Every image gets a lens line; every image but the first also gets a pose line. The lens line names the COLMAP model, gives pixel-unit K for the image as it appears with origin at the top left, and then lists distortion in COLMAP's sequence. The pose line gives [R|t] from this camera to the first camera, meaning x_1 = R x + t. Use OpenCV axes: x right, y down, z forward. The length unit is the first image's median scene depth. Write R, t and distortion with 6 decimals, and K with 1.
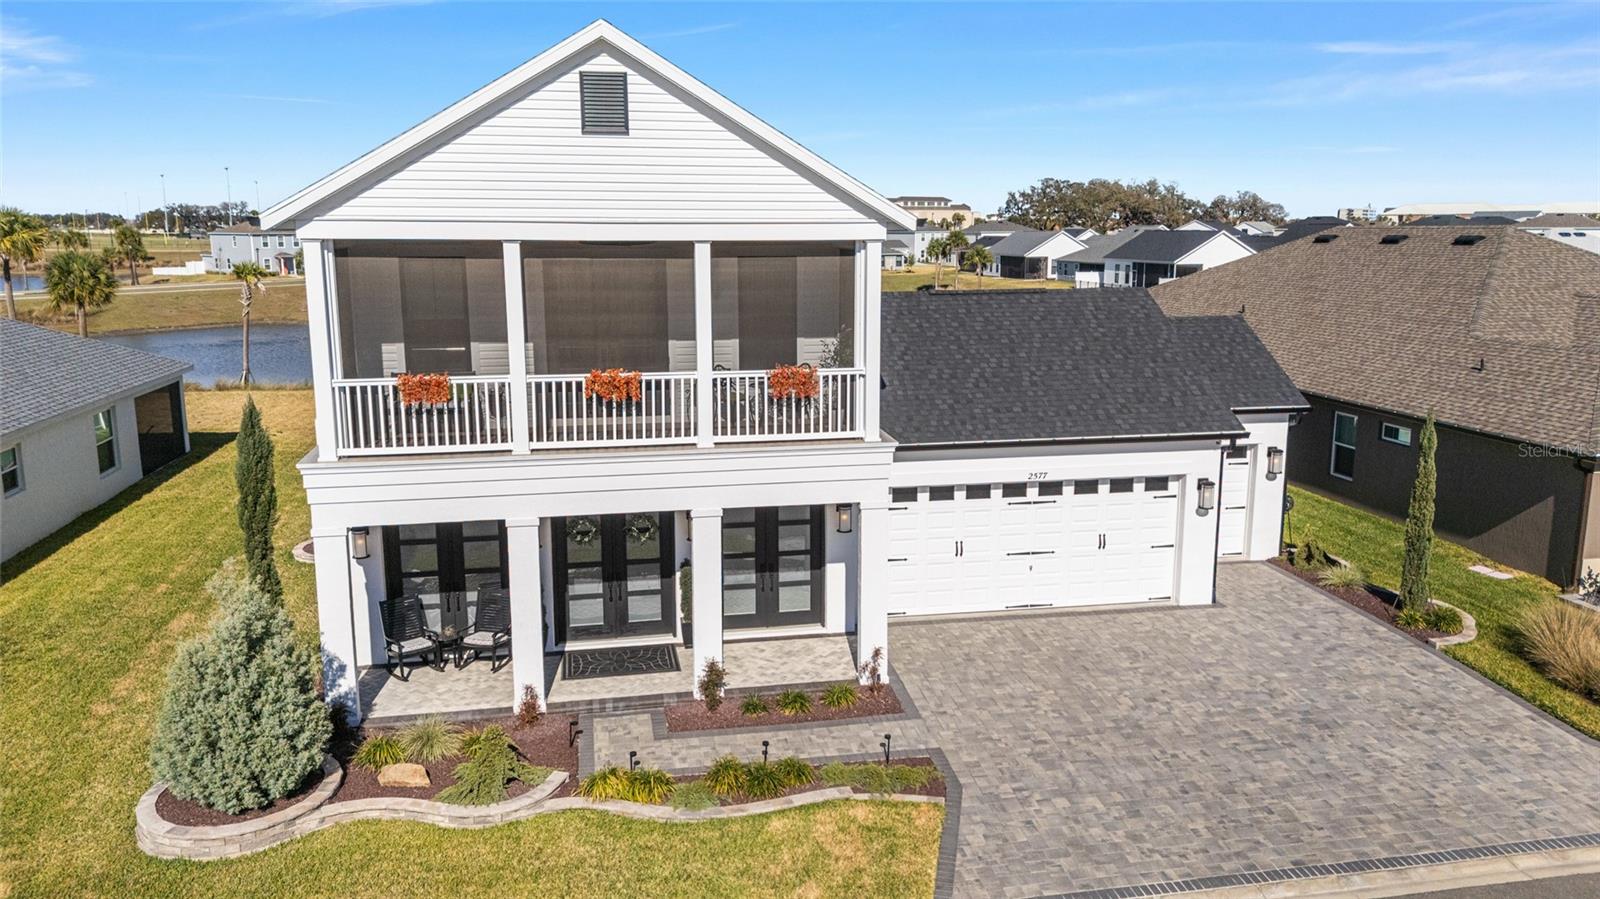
lens RADIAL K [[1173.4, 0, 802.6], [0, 1173.4, 446.7], [0, 0, 1]] dist [0.066109, -0.068395]
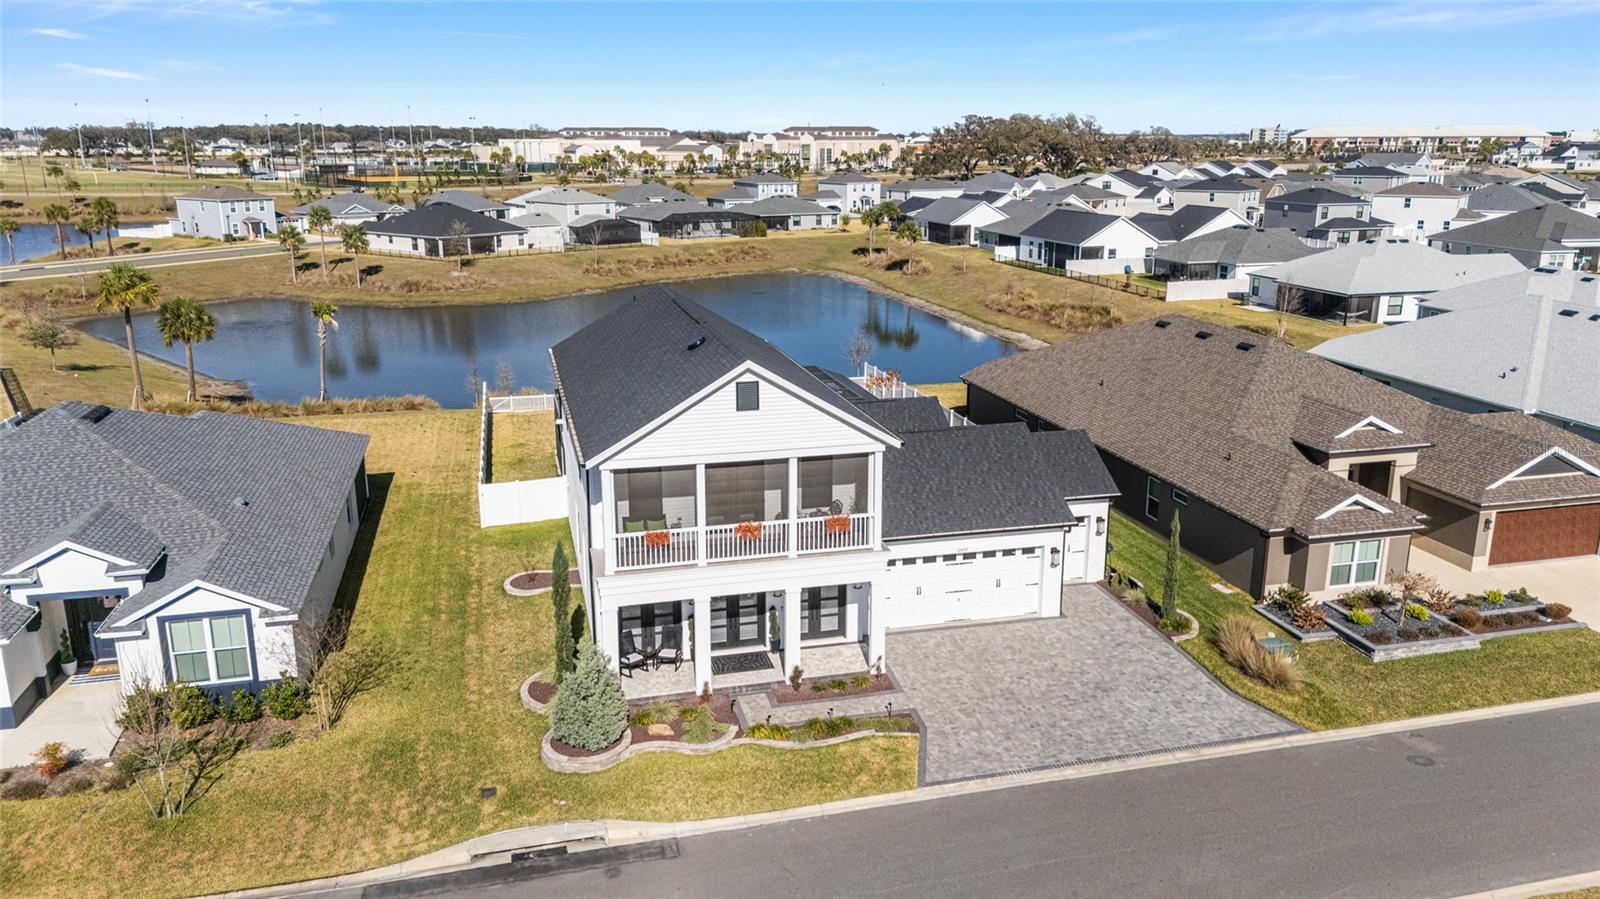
lens RADIAL K [[1173.4, 0, 802.6], [0, 1173.4, 446.7], [0, 0, 1]] dist [0.066109, -0.068395]
pose [[0.997956, -0.014387, 0.062263, -0.178609], [0.009857, 0.997323, 0.072457, -0.311044], [-0.063138, -0.071695, 0.995426, -0.882889]]
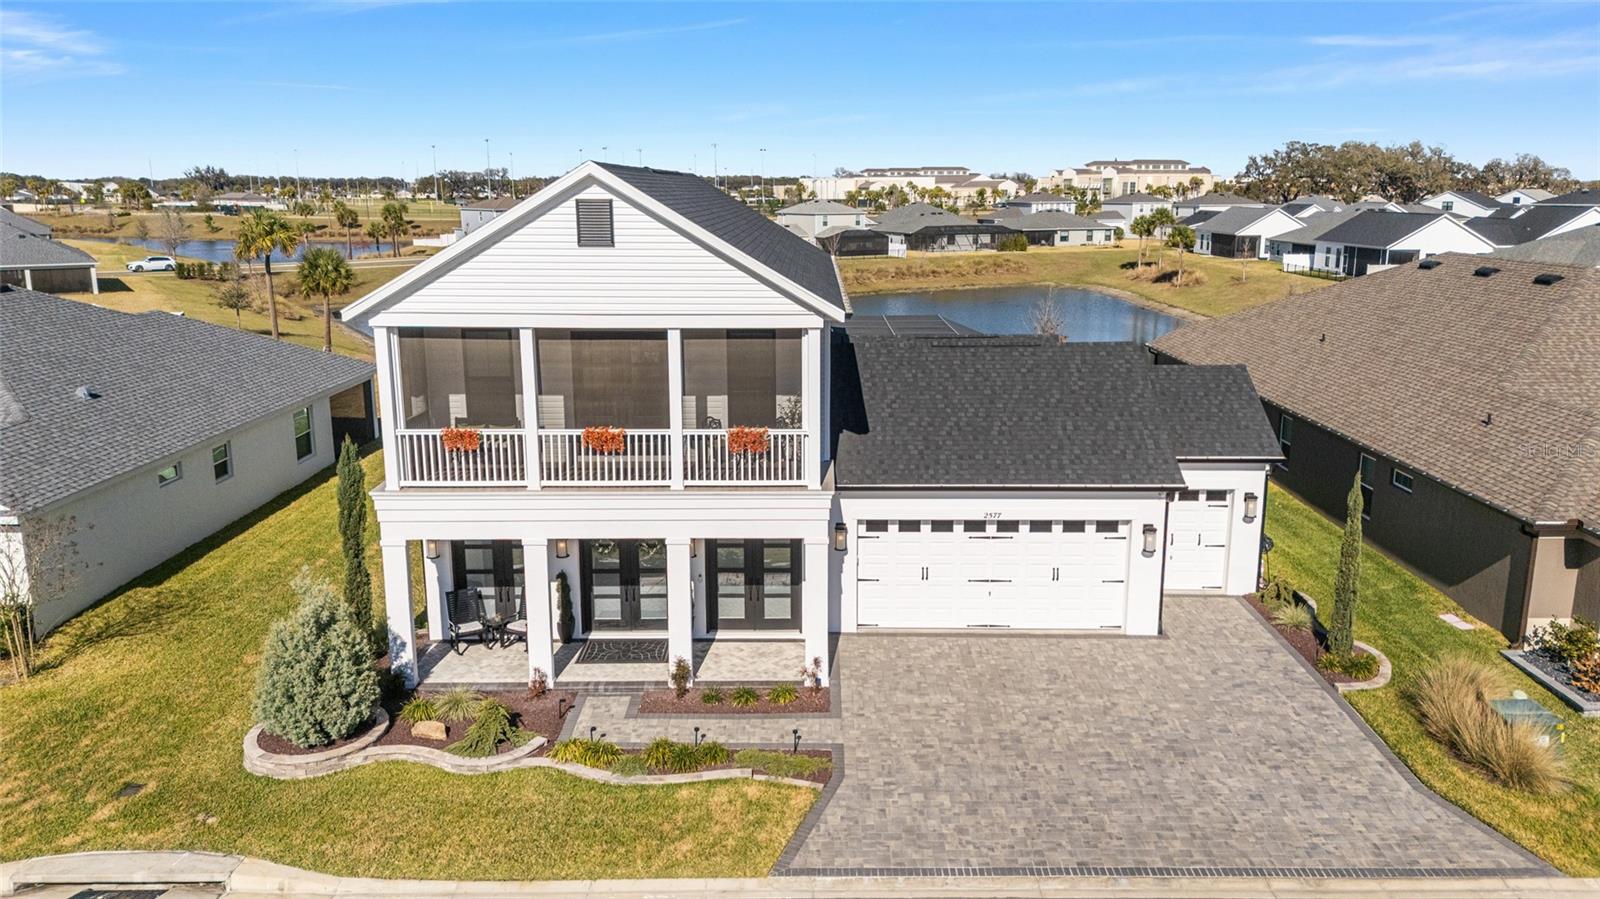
lens RADIAL K [[1173.4, 0, 802.6], [0, 1173.4, 446.7], [0, 0, 1]] dist [0.066109, -0.068395]
pose [[0.981115, 0.041326, -0.188959, 0.273086], [-0.035257, 0.998752, 0.035371, -0.090751], [0.190184, -0.028041, 0.981348, -0.195733]]
